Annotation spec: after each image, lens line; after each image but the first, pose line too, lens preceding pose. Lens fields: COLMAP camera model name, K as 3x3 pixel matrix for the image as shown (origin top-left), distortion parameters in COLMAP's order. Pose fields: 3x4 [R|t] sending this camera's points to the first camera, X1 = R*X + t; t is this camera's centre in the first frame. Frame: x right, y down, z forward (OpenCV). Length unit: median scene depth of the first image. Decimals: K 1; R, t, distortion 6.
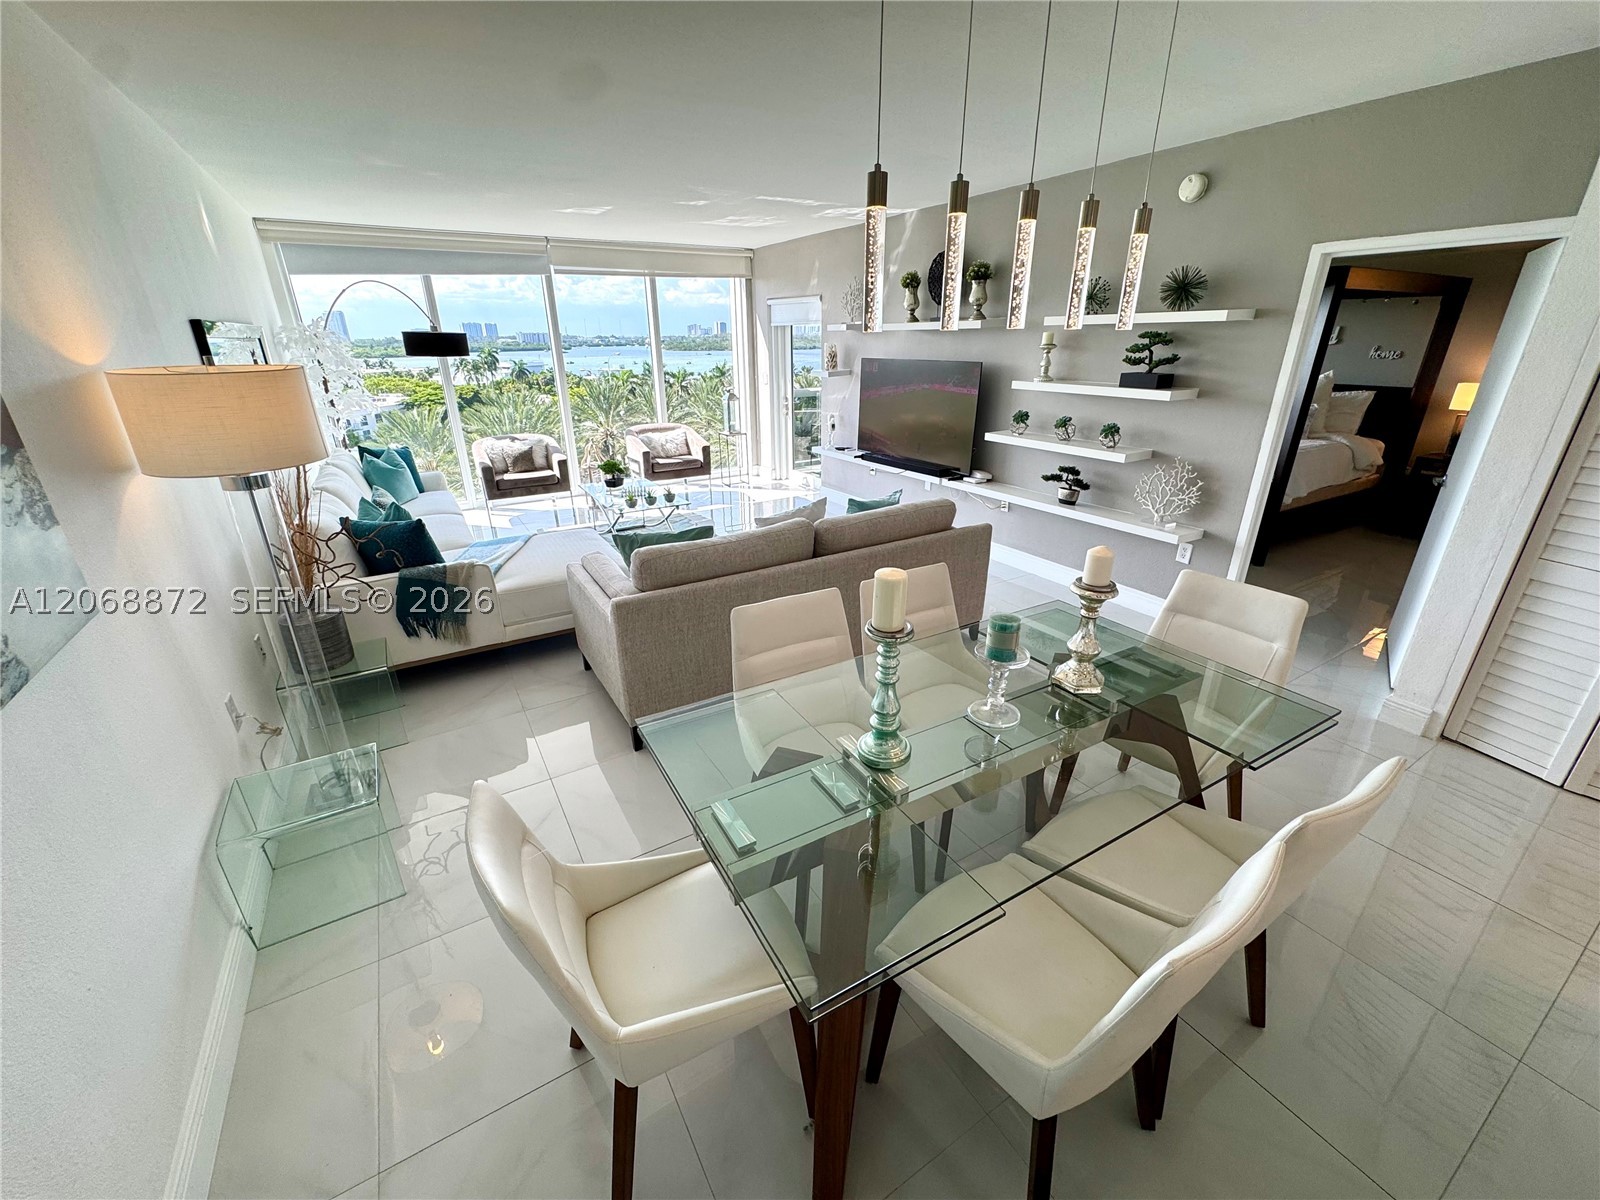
lens RADIAL K [[640.8, 0, 800.0], [0, 640.8, 597.8], [0, 0, 1]] dist [-0.001016, -0.000667]
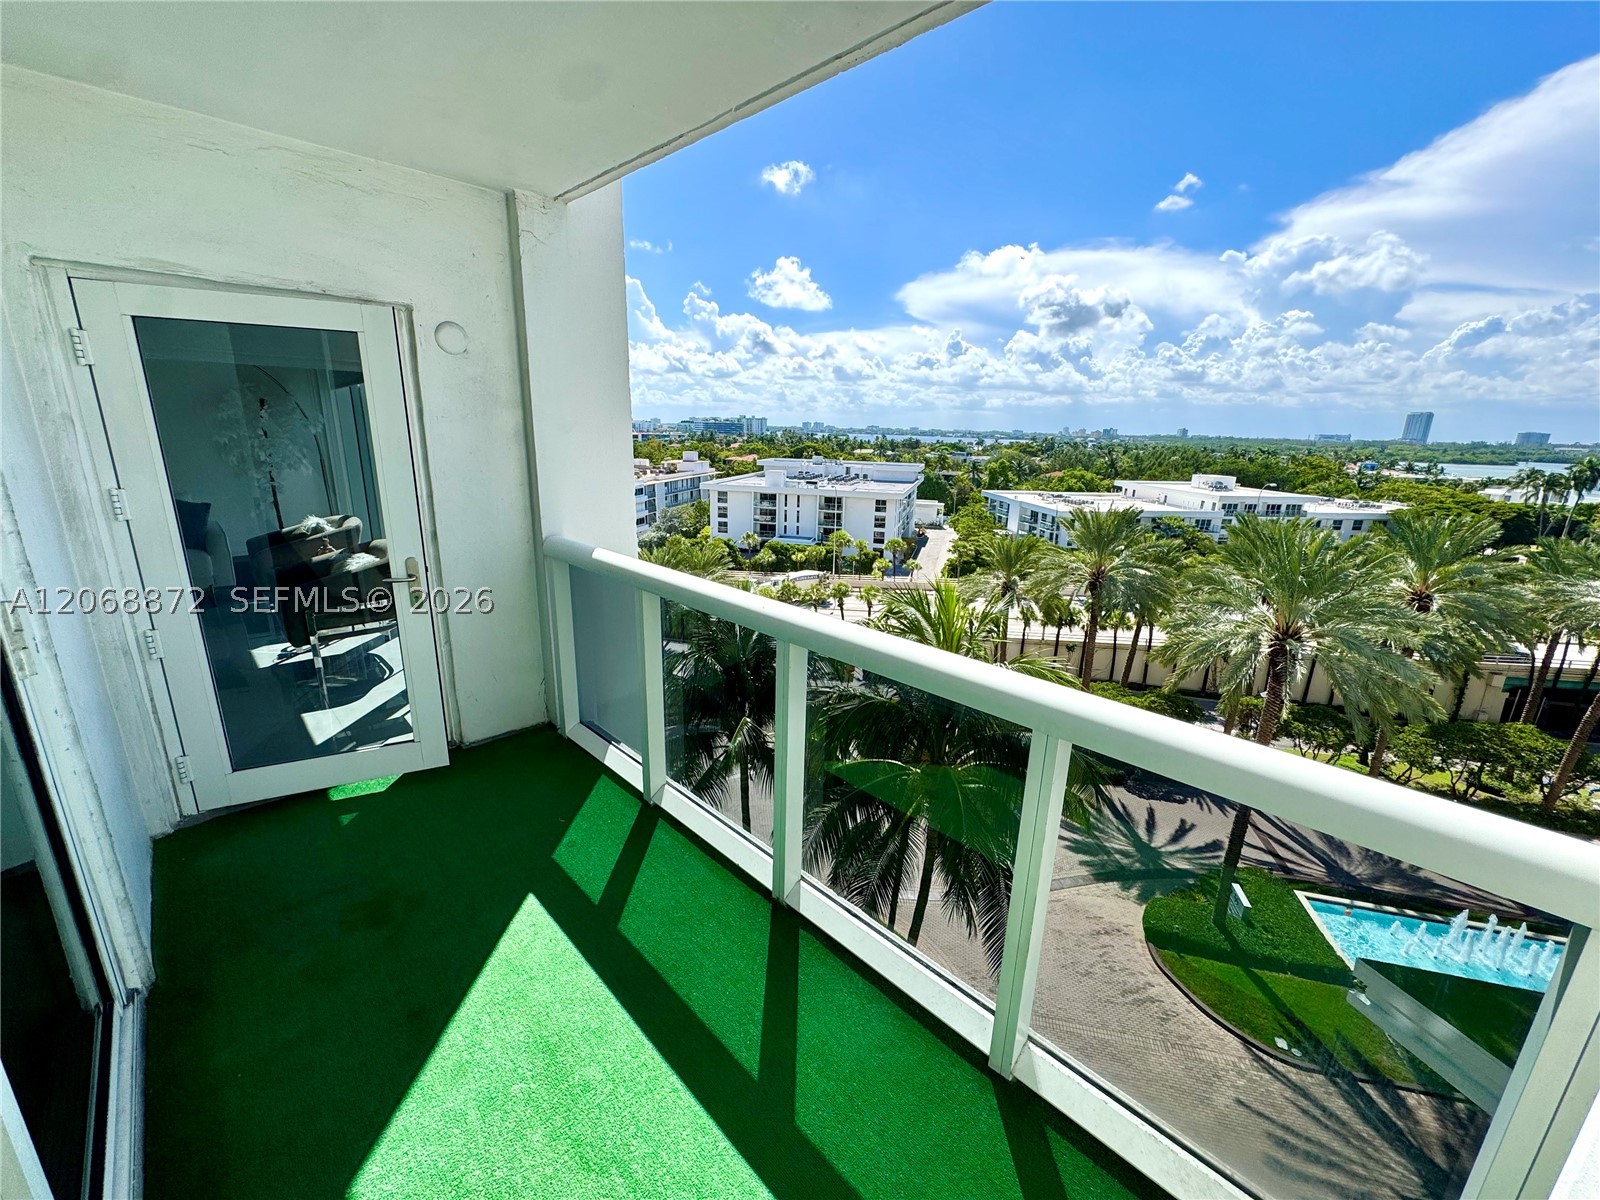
lens RADIAL K [[640.8, 0, 796.7], [0, 640.8, 601.3], [0, 0, 1]] dist [-0.001016, -0.000667]
pose [[0.225593, 0.269804, -0.936116, 0.597529], [-0.392856, 0.904491, 0.166015, -0.638824], [0.891500, 0.330307, 0.310040, 1.585981]]
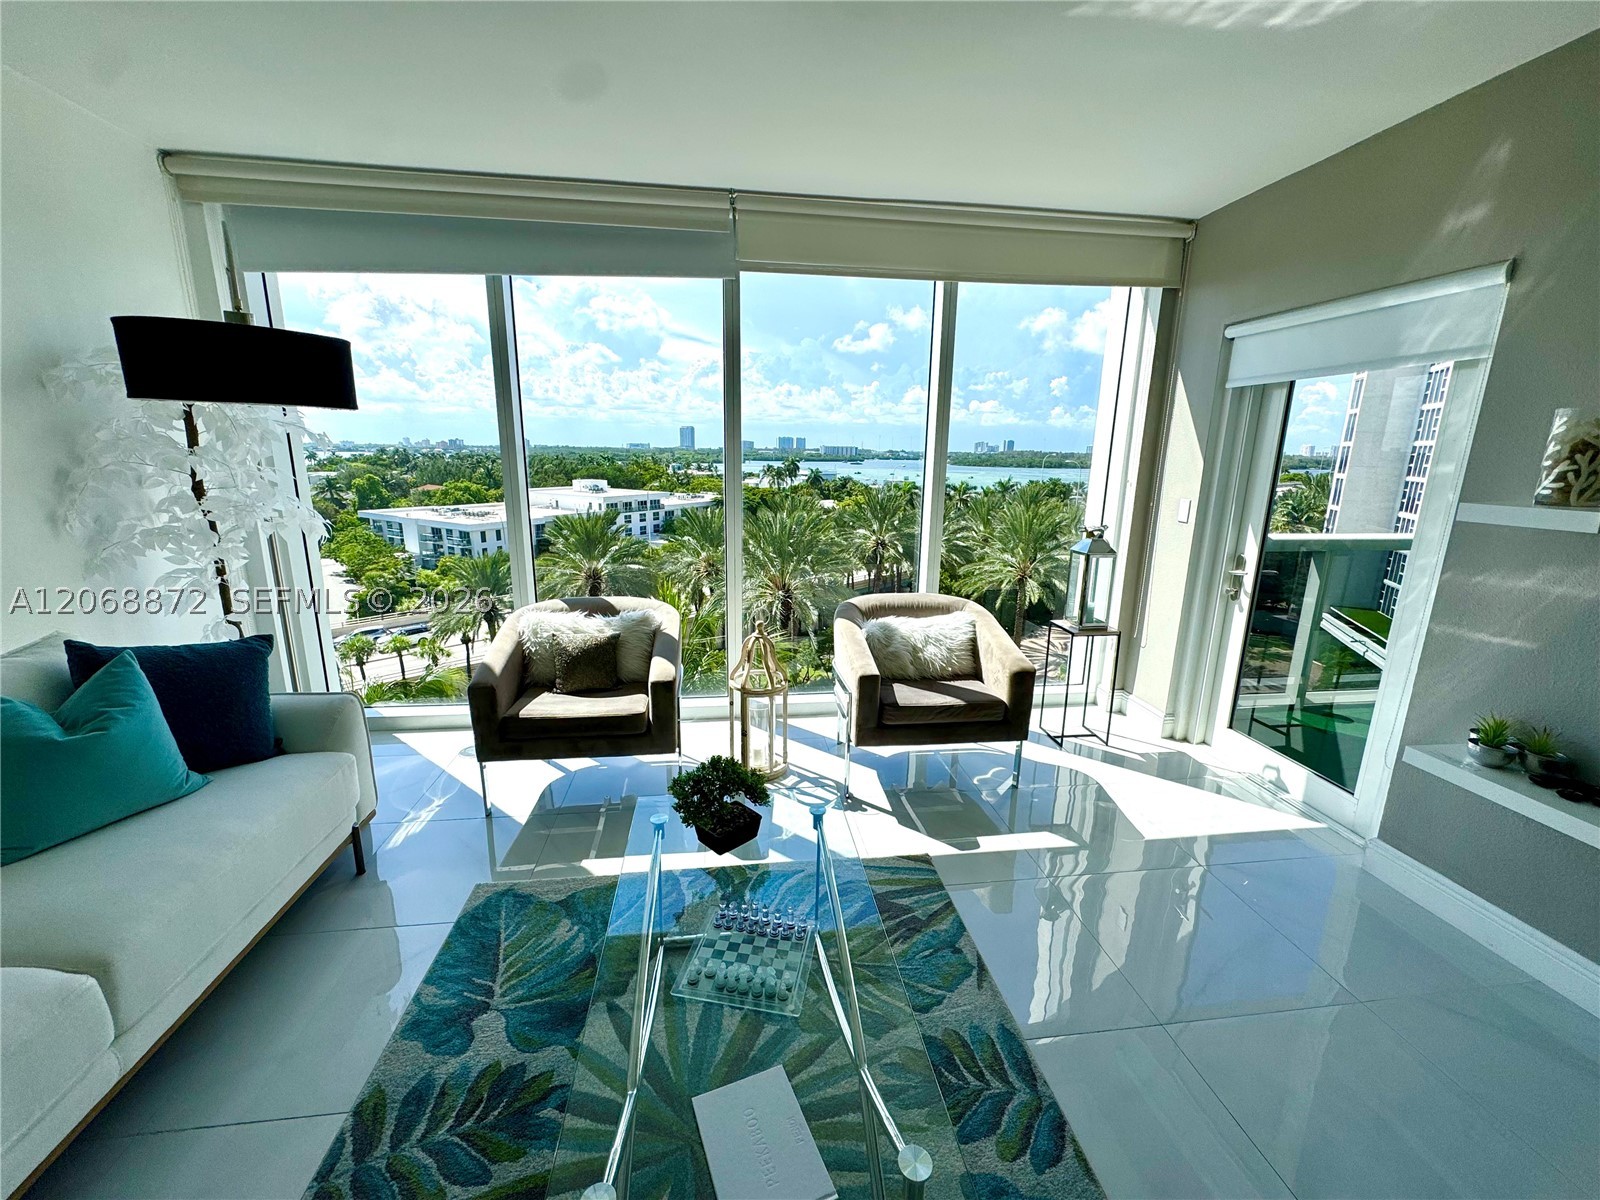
lens RADIAL K [[640.8, 0, 801.9], [0, 640.8, 600.2], [0, 0, 1]] dist [-0.001016, -0.000667]
pose [[0.914214, 0.114426, -0.388742, -0.165140], [-0.174966, 0.976739, -0.123967, -0.272818], [0.365514, 0.181349, 0.912969, 0.776300]]
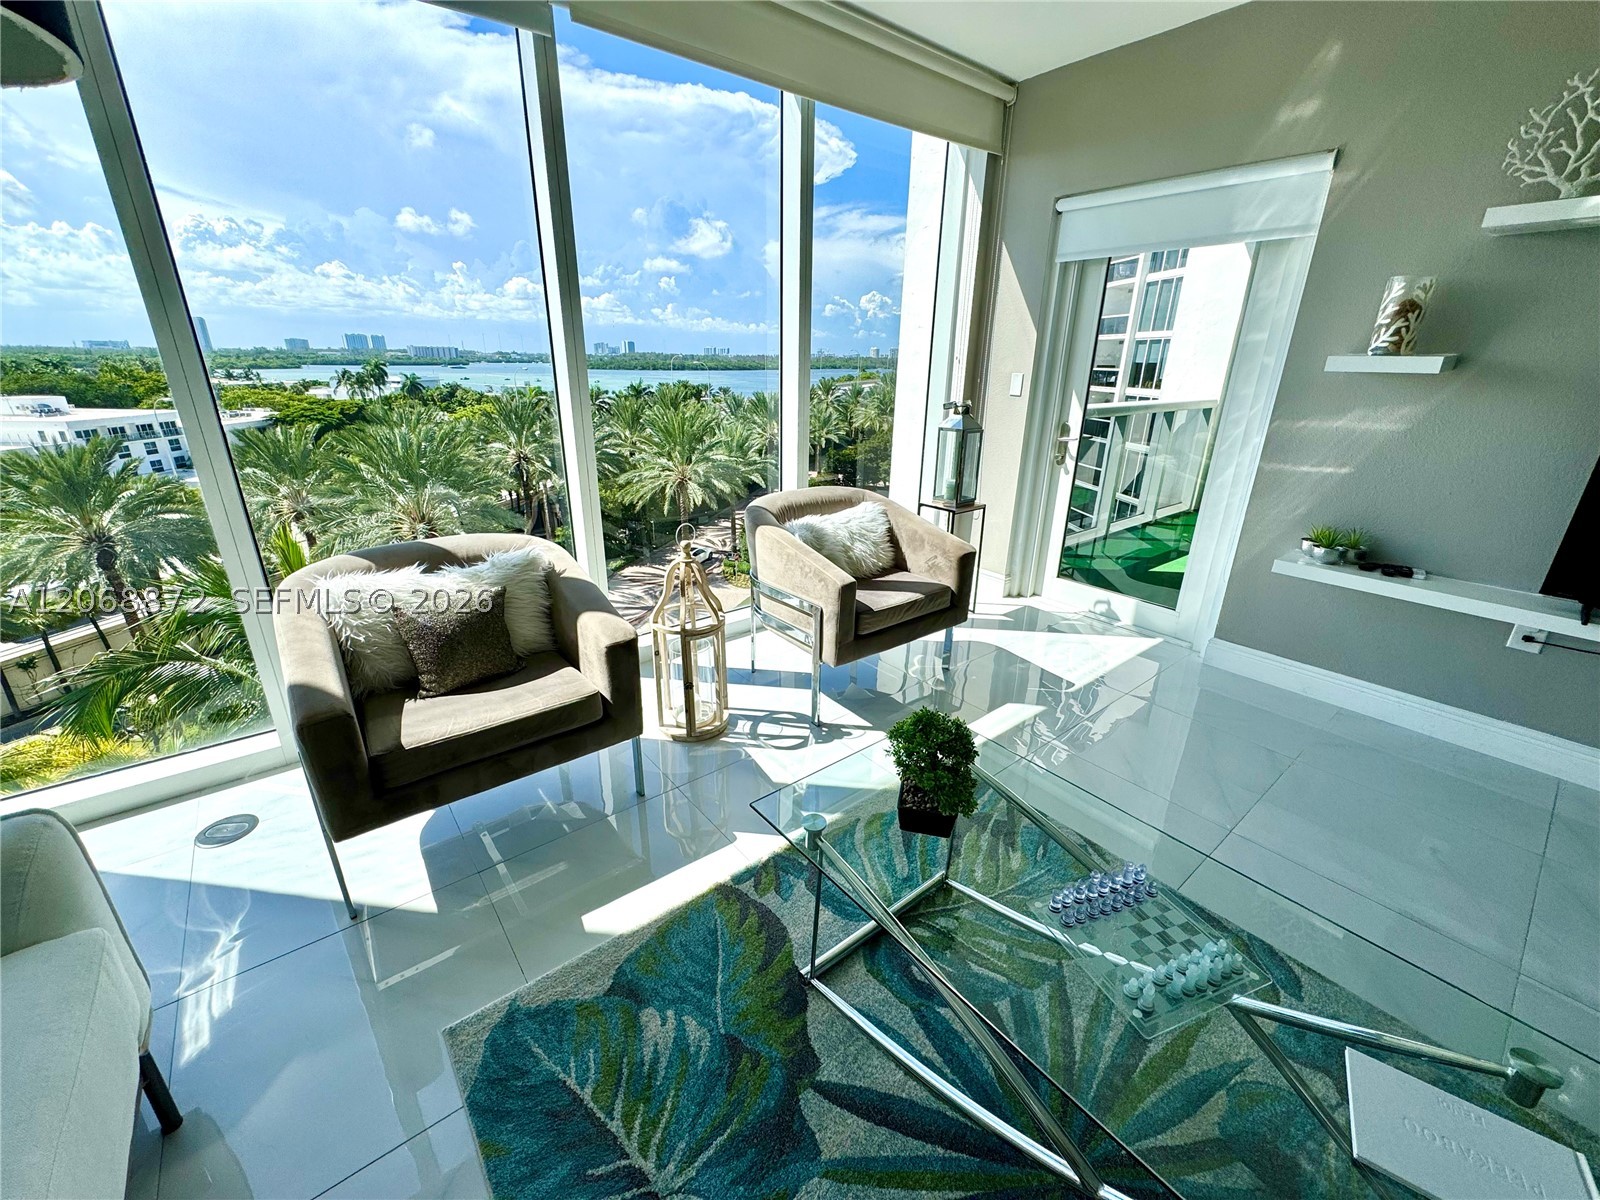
lens RADIAL K [[640.8, 0, 799.3], [0, 640.8, 599.4], [0, 0, 1]] dist [-0.001016, -0.000667]
pose [[0.991316, -0.023097, 0.129456, -0.390682], [0.026739, 0.999292, -0.026466, -0.265668], [-0.128753, 0.029698, 0.991232, 0.840868]]
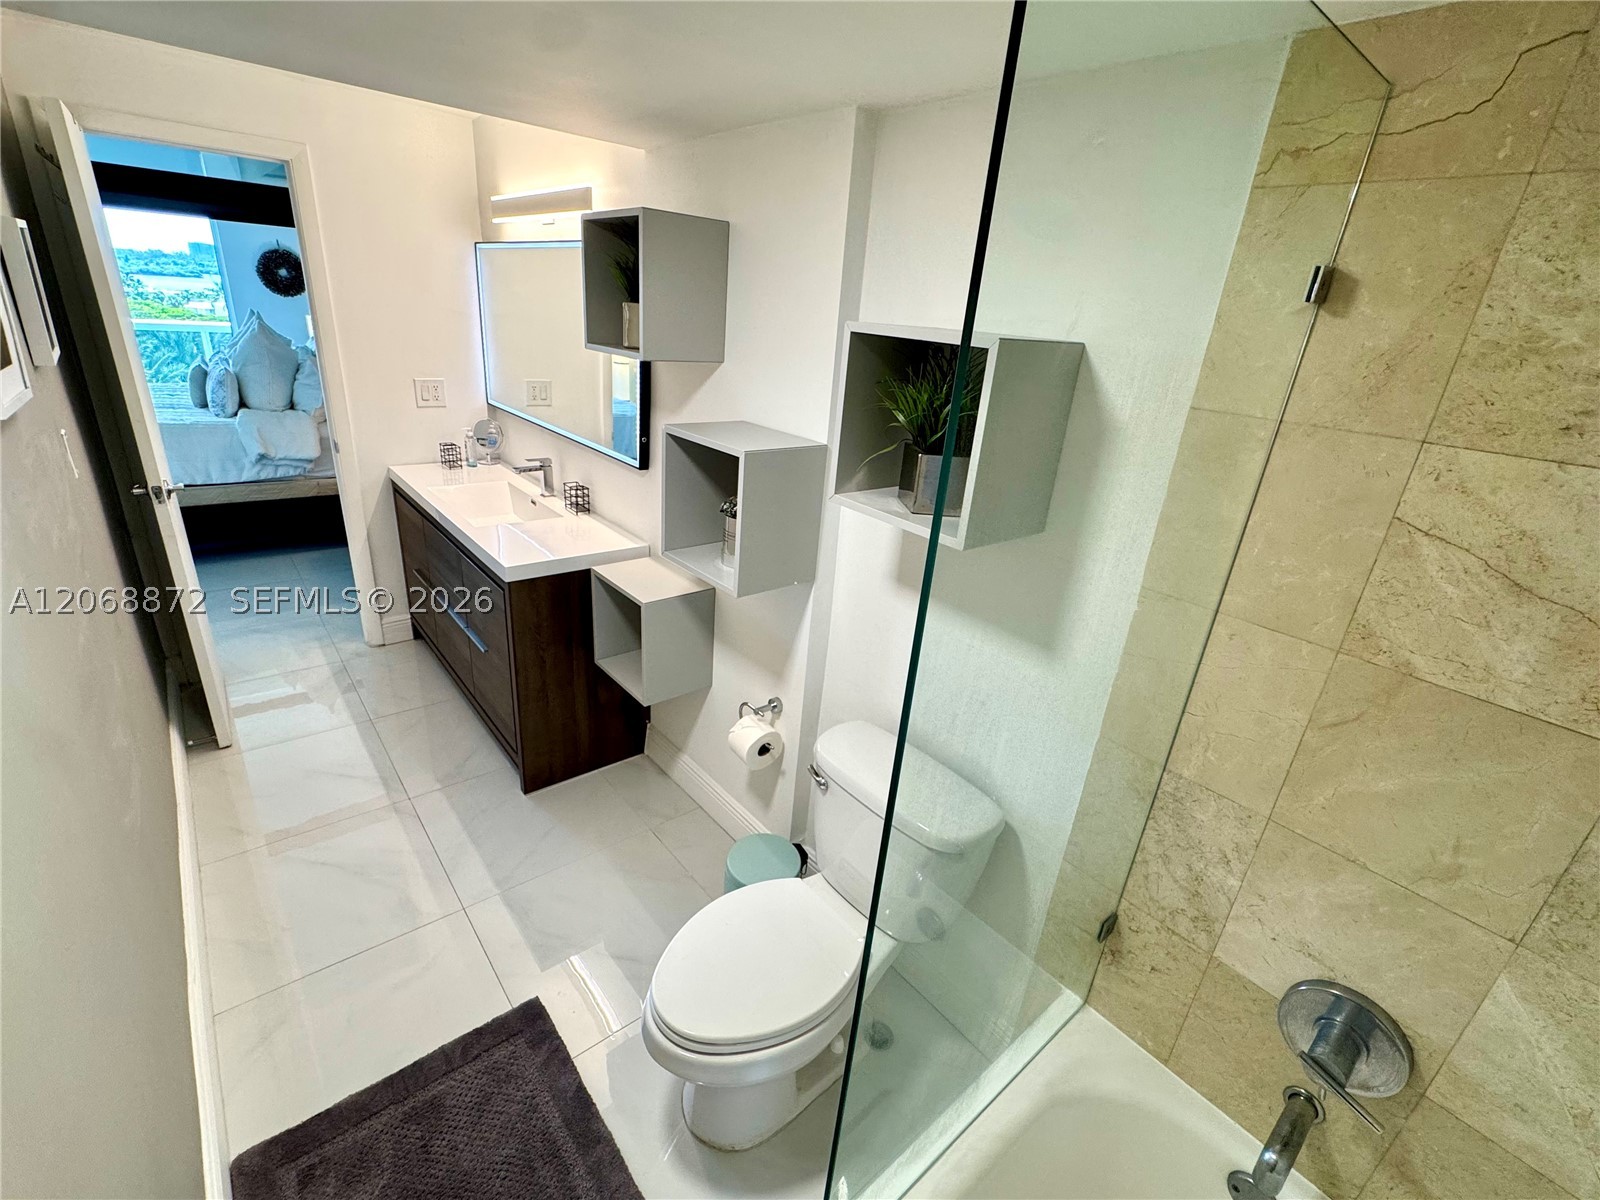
lens RADIAL K [[708.2, 0, 794.1], [0, 708.2, 604.0], [0, 0, 1]] dist [-0.004003, 0.000658]
pose [[0.985608, 0.028161, 0.166685, 1.338911], [-0.030203, 0.999496, 0.009728, -0.076865], [-0.166328, -0.014622, 0.985962, 0.154834]]
